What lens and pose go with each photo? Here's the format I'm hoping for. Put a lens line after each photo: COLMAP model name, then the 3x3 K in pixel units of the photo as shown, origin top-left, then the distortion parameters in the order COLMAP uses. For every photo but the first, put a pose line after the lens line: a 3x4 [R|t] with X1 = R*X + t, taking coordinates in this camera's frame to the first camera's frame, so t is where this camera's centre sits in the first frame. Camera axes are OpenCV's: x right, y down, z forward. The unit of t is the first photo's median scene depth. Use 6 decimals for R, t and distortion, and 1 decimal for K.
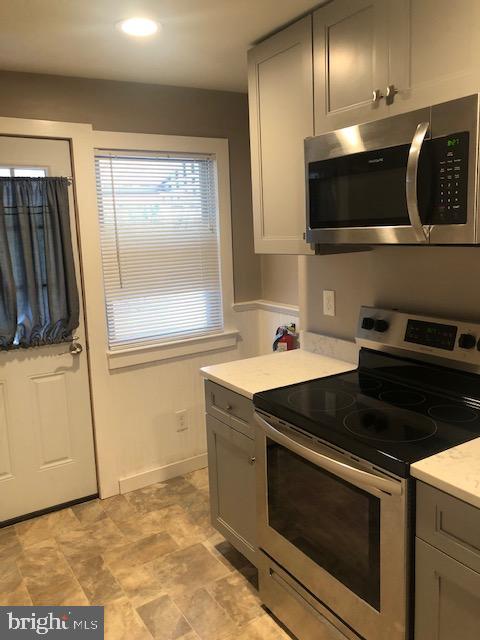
lens RADIAL K [[527.4, 0, 240.3], [0, 527.4, 300.7], [0, 0, 1]] dist [0.032893, -0.021486]
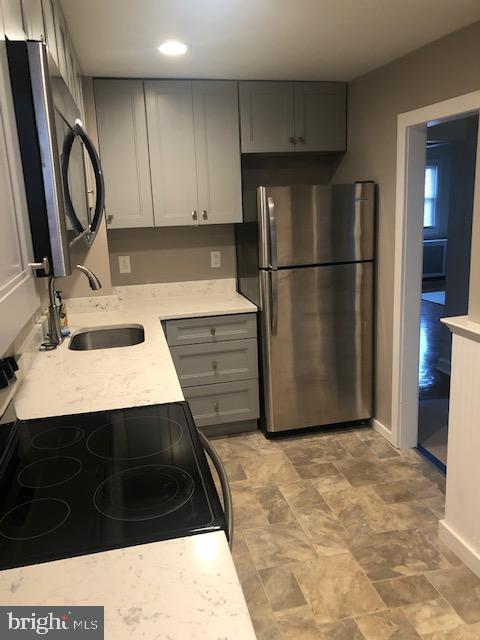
lens RADIAL K [[527.4, 0, 247.2], [0, 527.4, 314.9], [0, 0, 1]] dist [0.032893, -0.021486]
pose [[-0.942499, 0.009669, 0.334068, -0.517215], [0.126767, 0.935227, 0.330576, -0.225832], [-0.309233, 0.353916, -0.882677, 1.613588]]
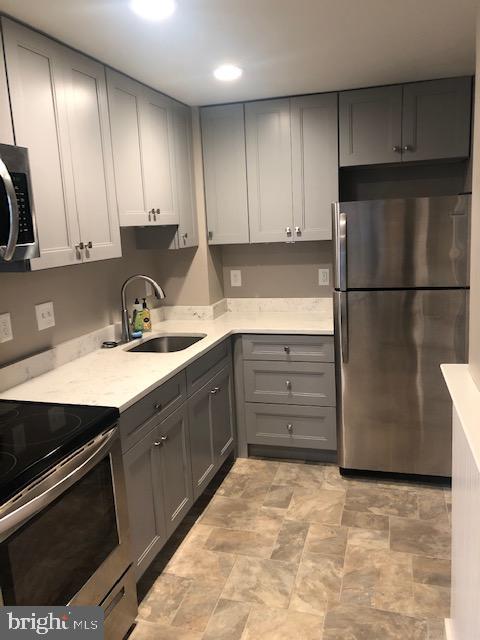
lens RADIAL K [[527.4, 0, 238.6], [0, 527.4, 315.1], [0, 0, 1]] dist [0.032893, -0.021486]
pose [[-0.653236, -0.053244, 0.755280, -0.850795], [0.181810, 0.957309, 0.224732, -0.162568], [-0.735002, 0.284121, -0.615668, 1.372911]]
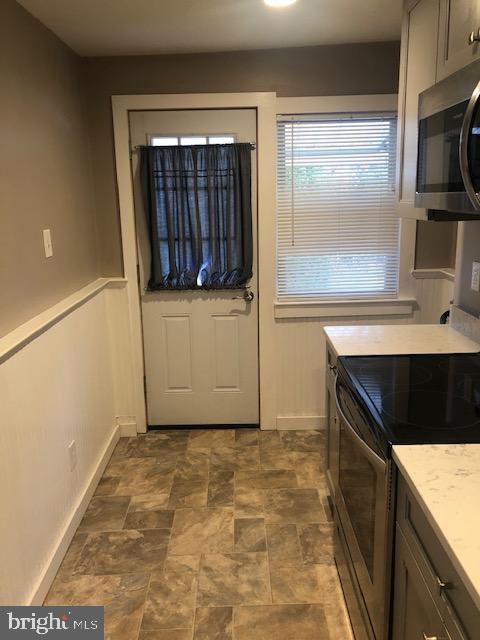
lens RADIAL K [[527.4, 0, 235.4], [0, 527.4, 296.1], [0, 0, 1]] dist [0.032893, -0.021486]
pose [[0.840686, 0.118600, -0.528375, 0.280382], [-0.081503, 0.992319, 0.093061, -0.012449], [0.535354, -0.035171, 0.843895, 0.026491]]
